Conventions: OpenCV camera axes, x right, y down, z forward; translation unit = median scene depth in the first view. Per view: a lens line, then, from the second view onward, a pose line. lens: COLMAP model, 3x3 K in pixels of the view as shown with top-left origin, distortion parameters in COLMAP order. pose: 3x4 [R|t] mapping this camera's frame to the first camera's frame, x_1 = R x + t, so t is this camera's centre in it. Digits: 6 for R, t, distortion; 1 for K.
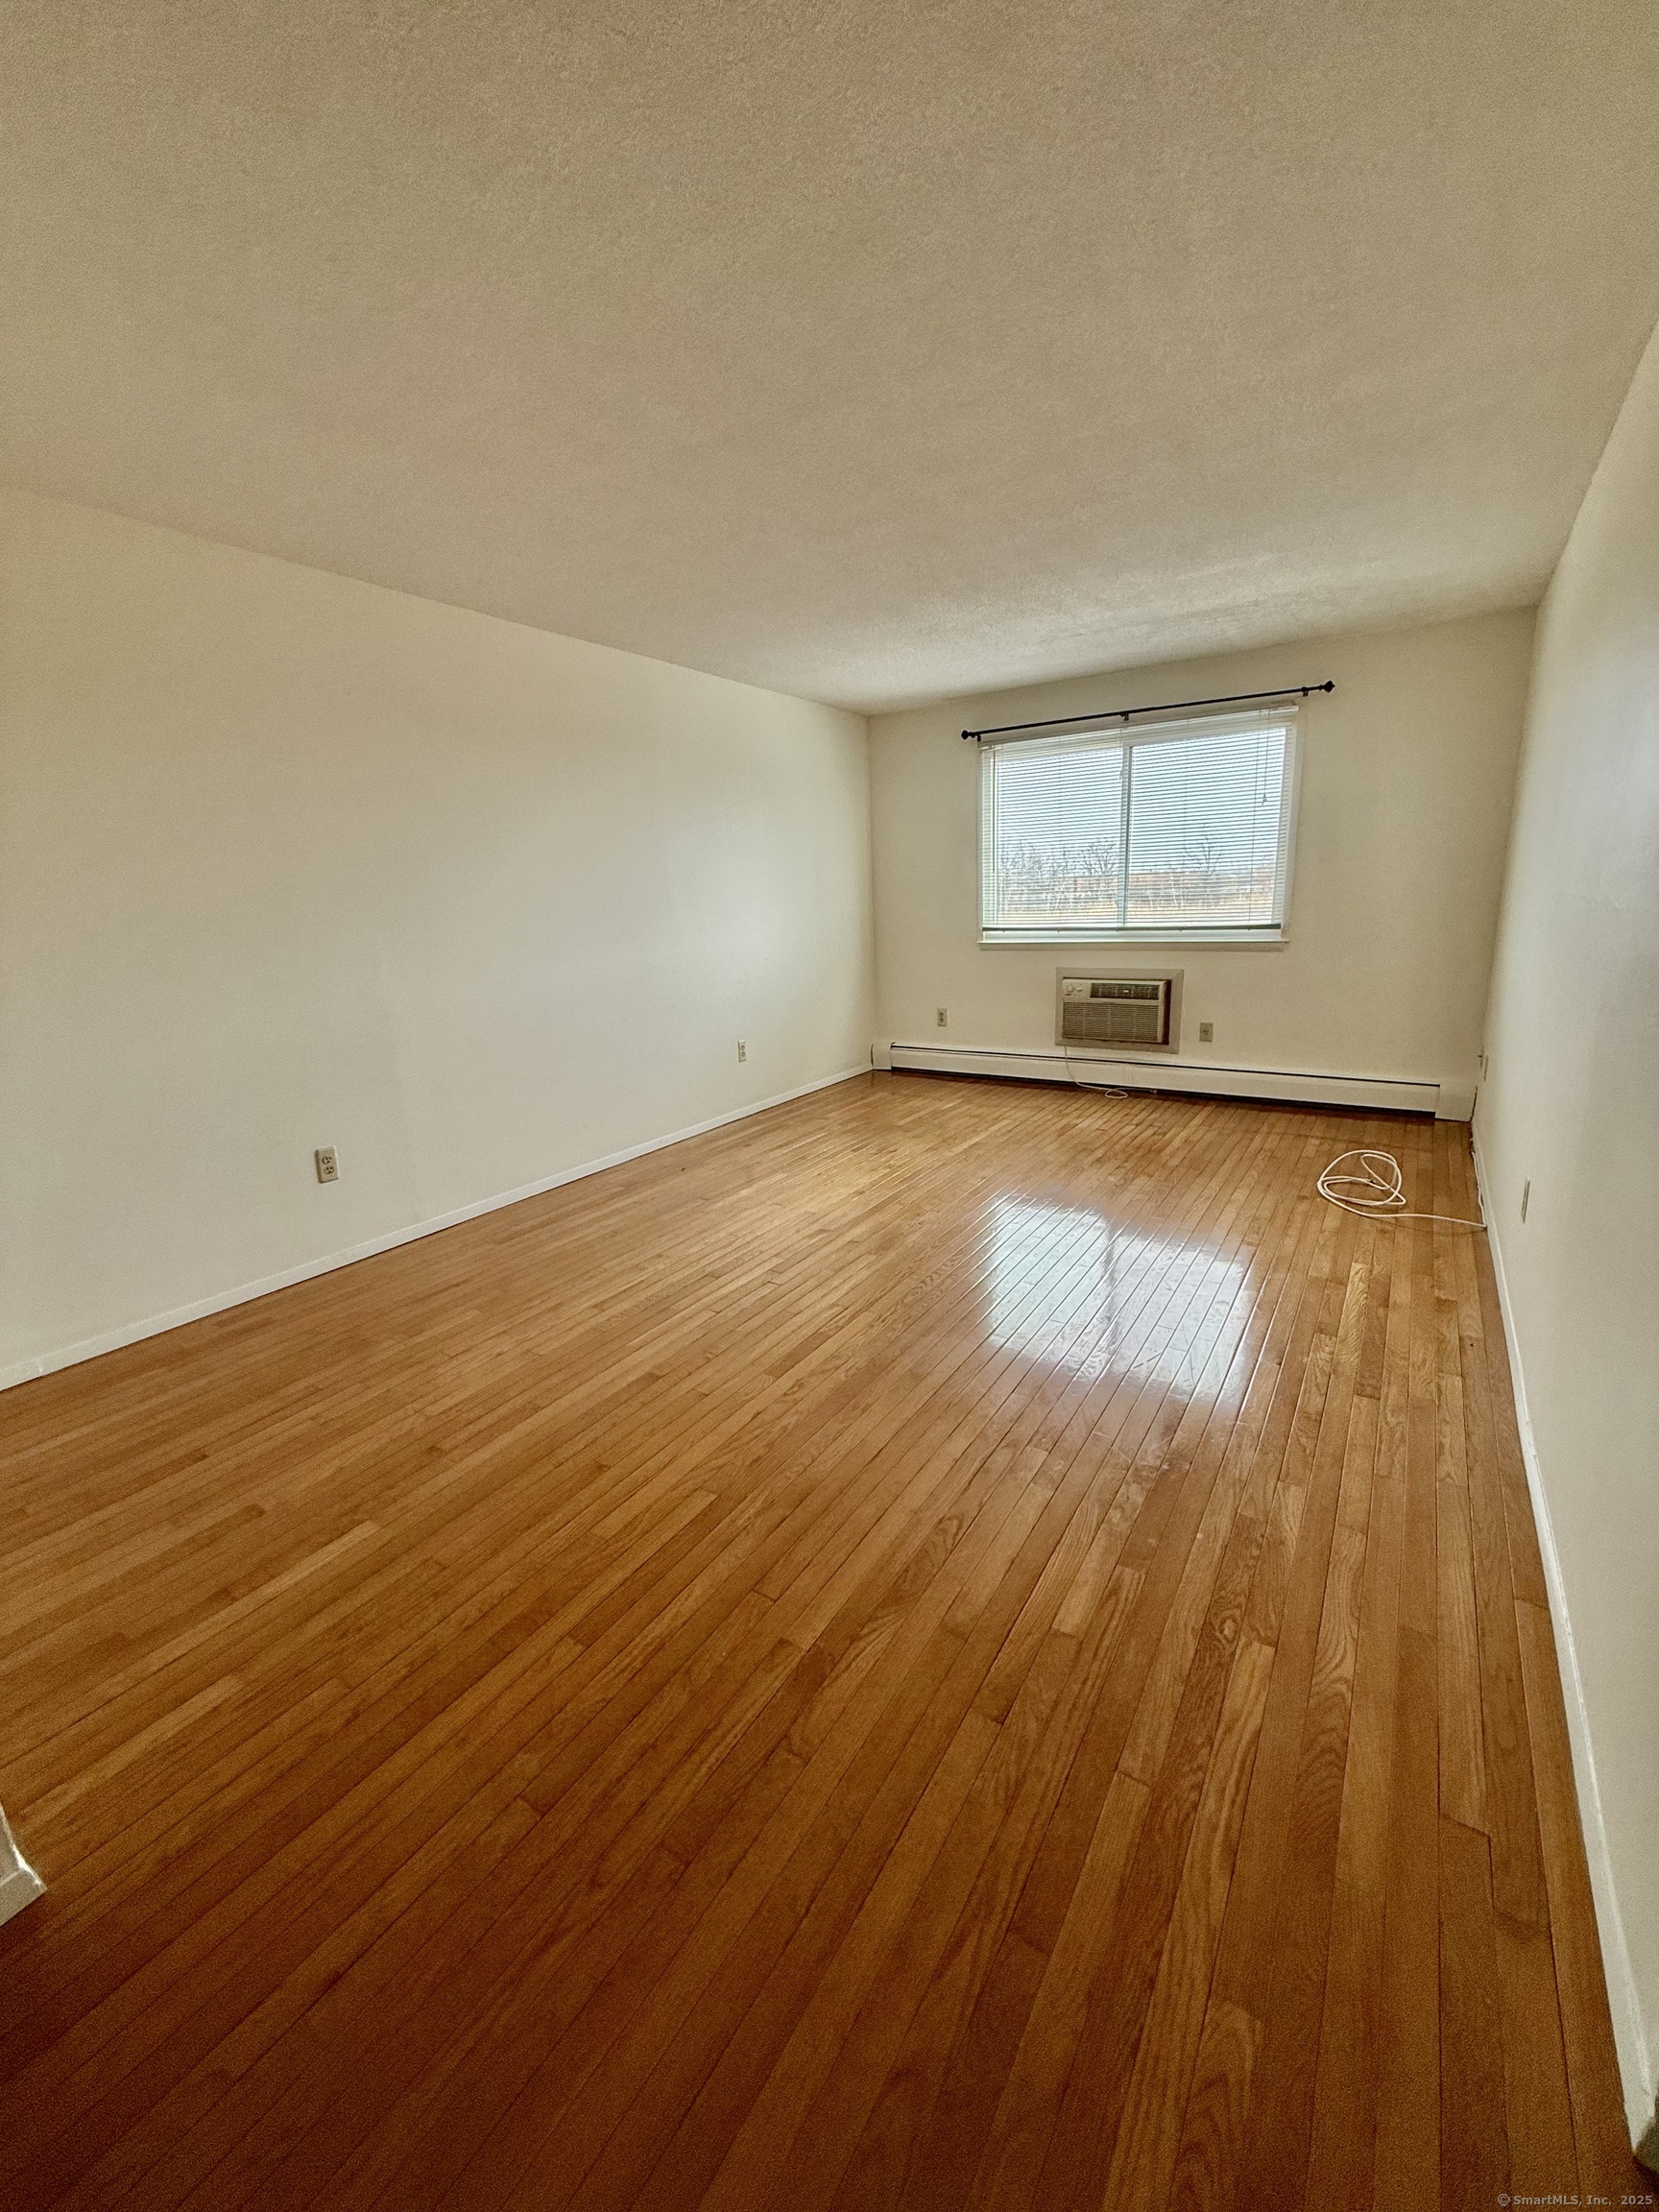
lens RADIAL K [[892.4, 0, 825.1], [0, 892.4, 1105.7], [0, 0, 1]] dist [0.000250, 0.000058]
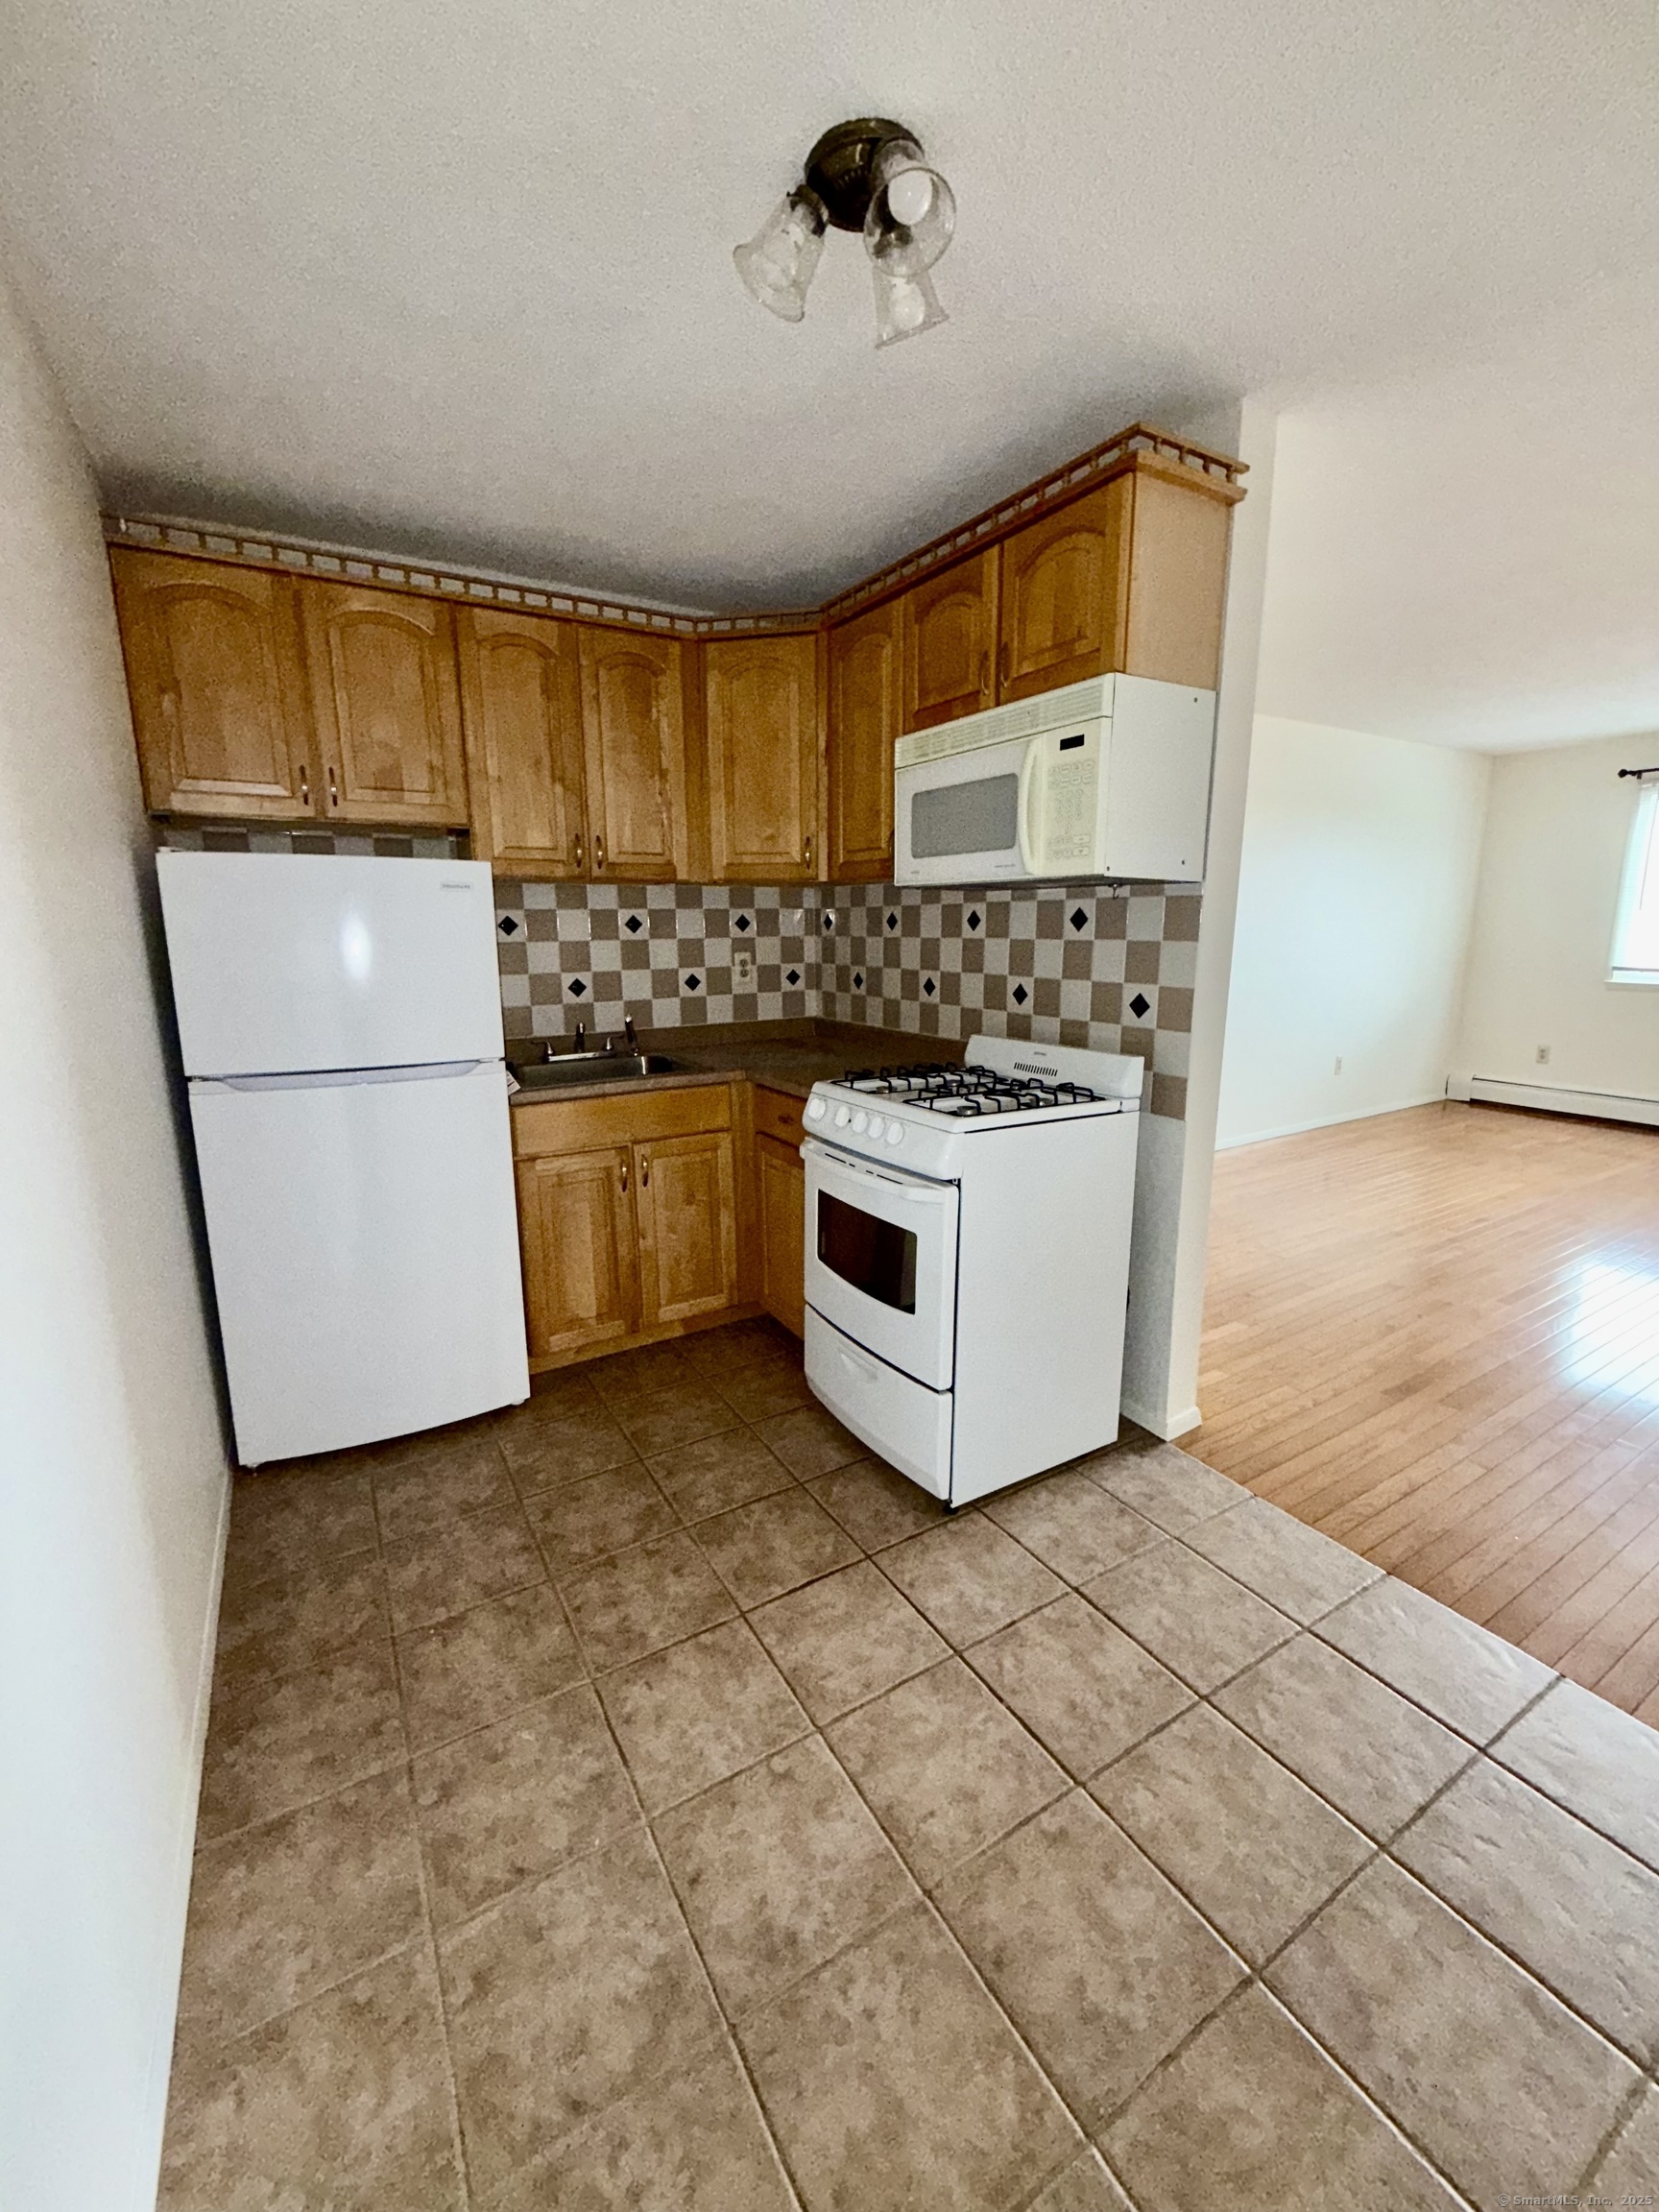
lens RADIAL K [[892.4, 0, 832.2], [0, 892.4, 1102.2], [0, 0, 1]] dist [0.000250, 0.000058]
pose [[0.903919, 0.118412, -0.410986, -0.264802], [-0.128248, 0.991735, 0.003668, 0.080904], [0.408024, 0.049392, 0.911634, -0.351242]]
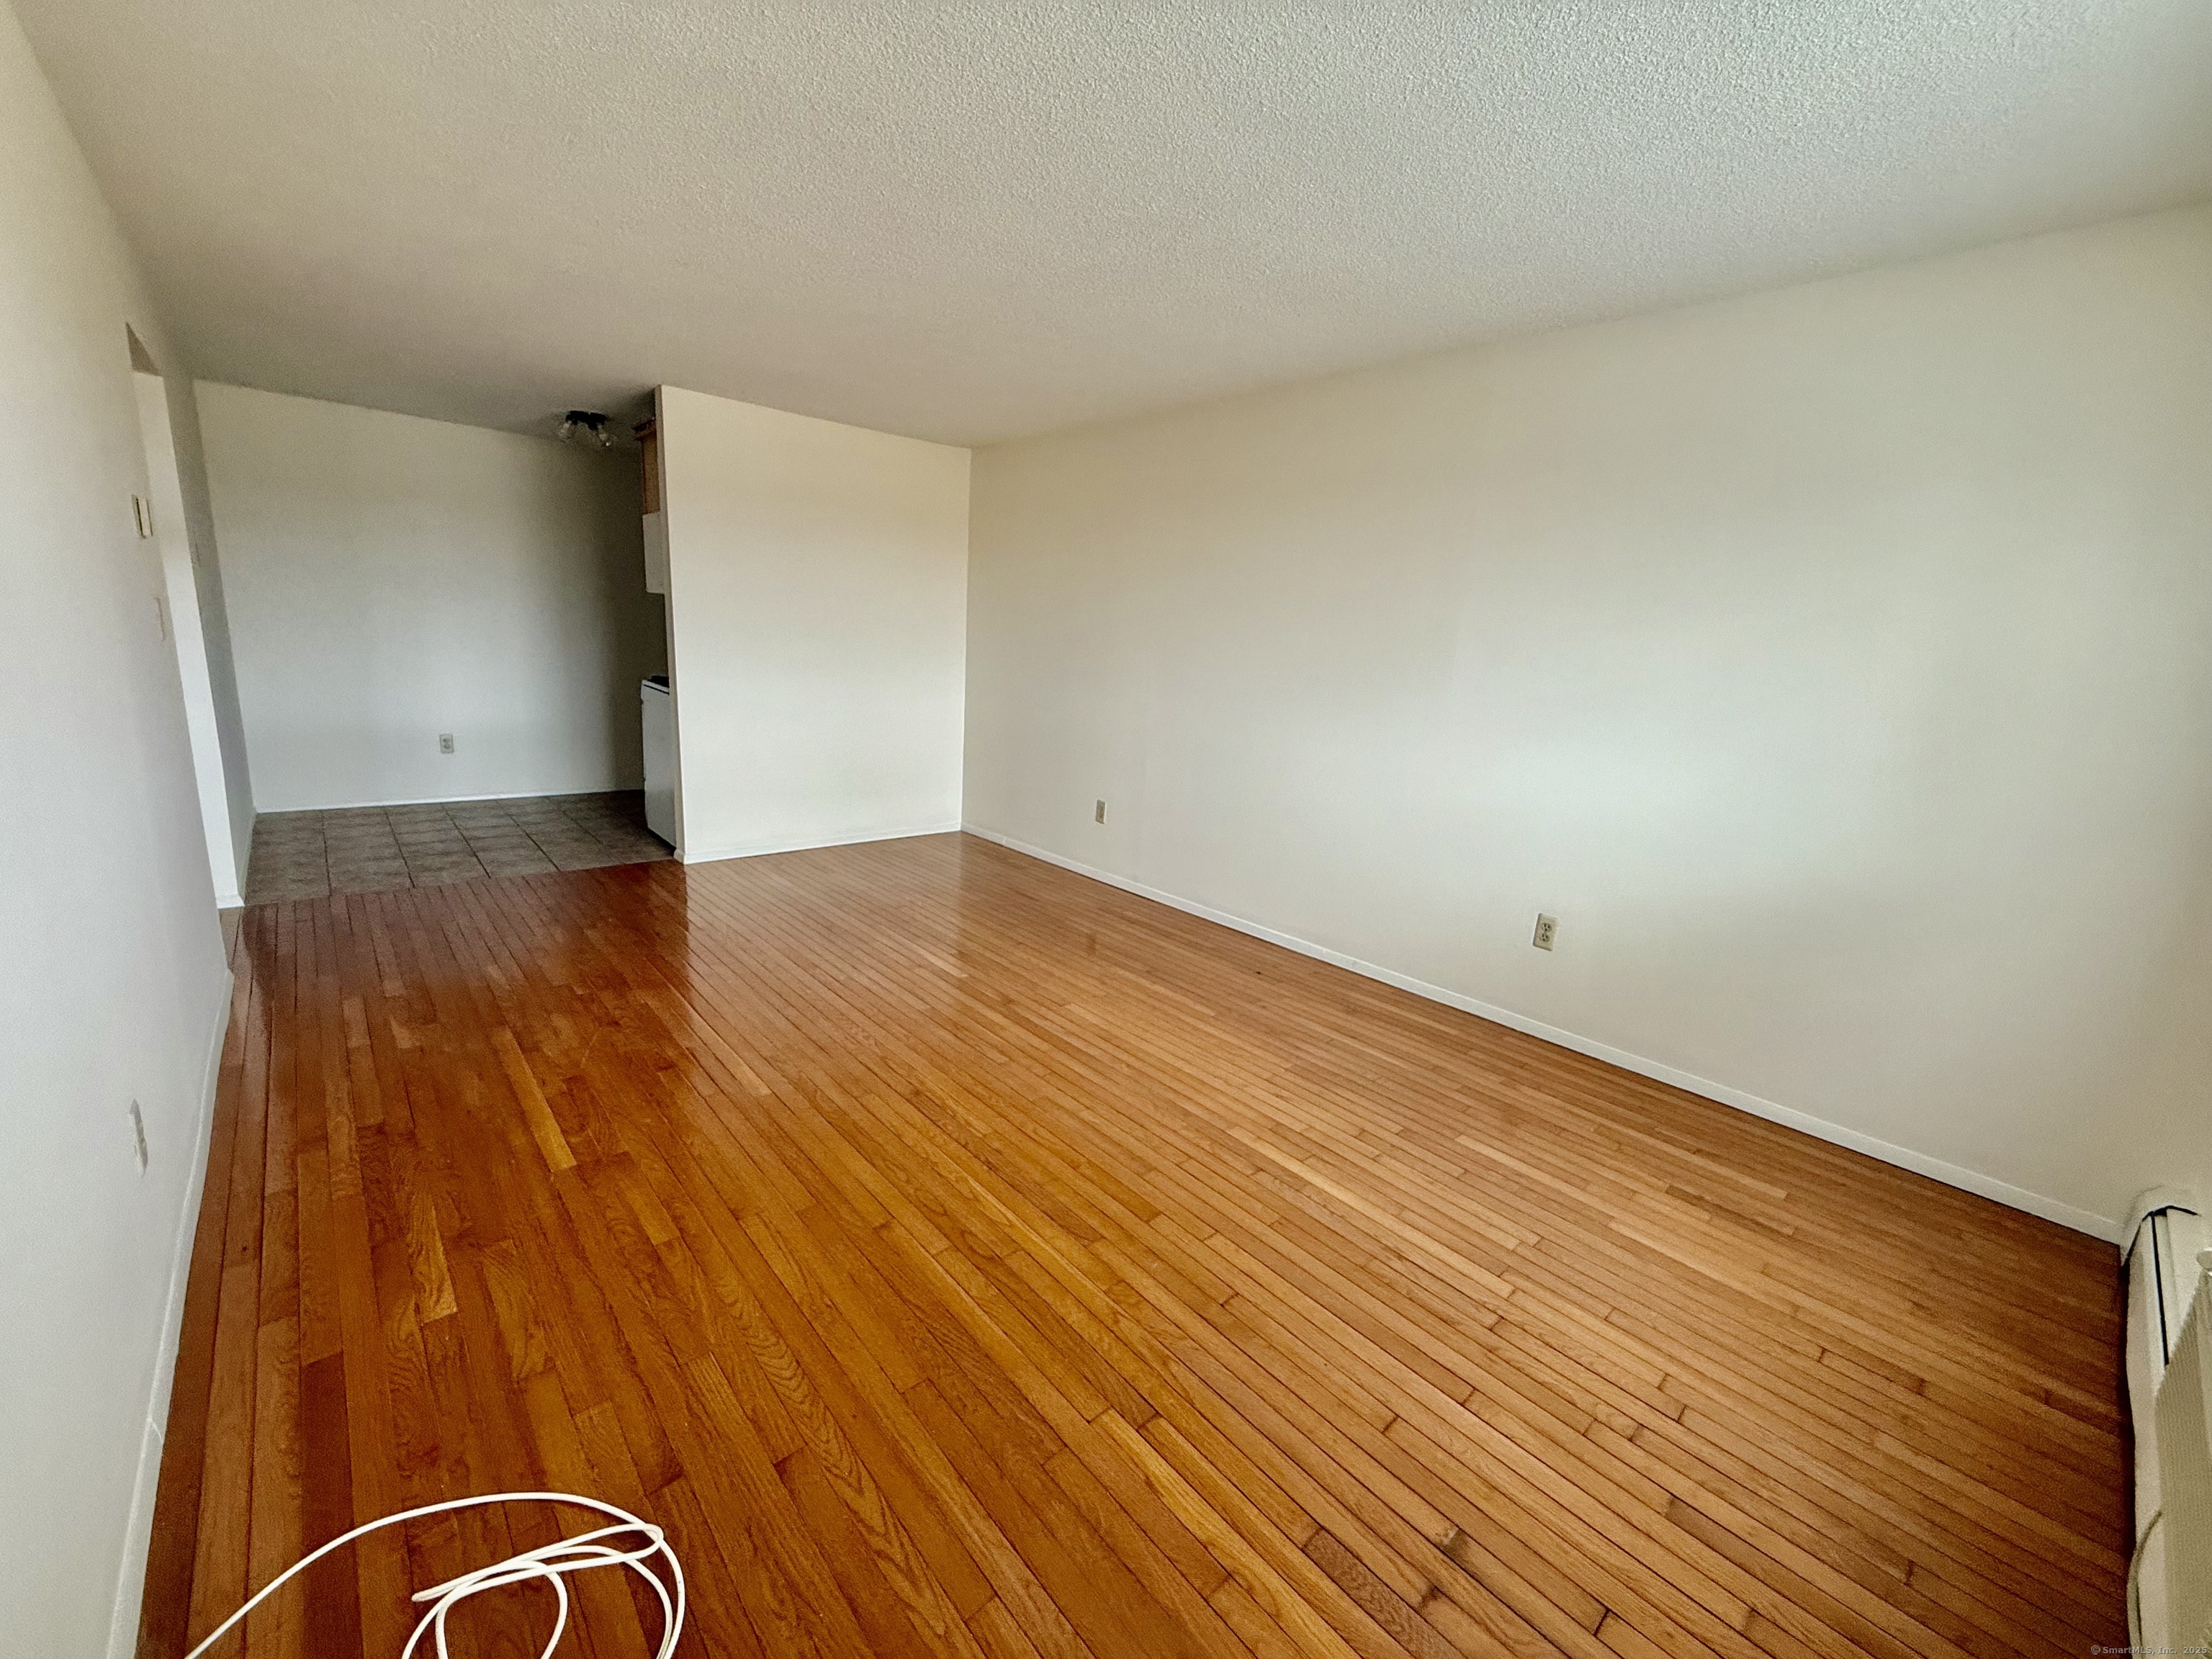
lens RADIAL K [[892.4, 0, 1101.2], [0, 892.4, 824.5], [0, 0, 1]] dist [0.000250, 0.000058]
pose [[-0.266363, 0.224240, -0.937426, 0.738963], [-0.271030, 0.915897, 0.296102, -0.307543], [0.924983, 0.332941, -0.183185, 1.077404]]
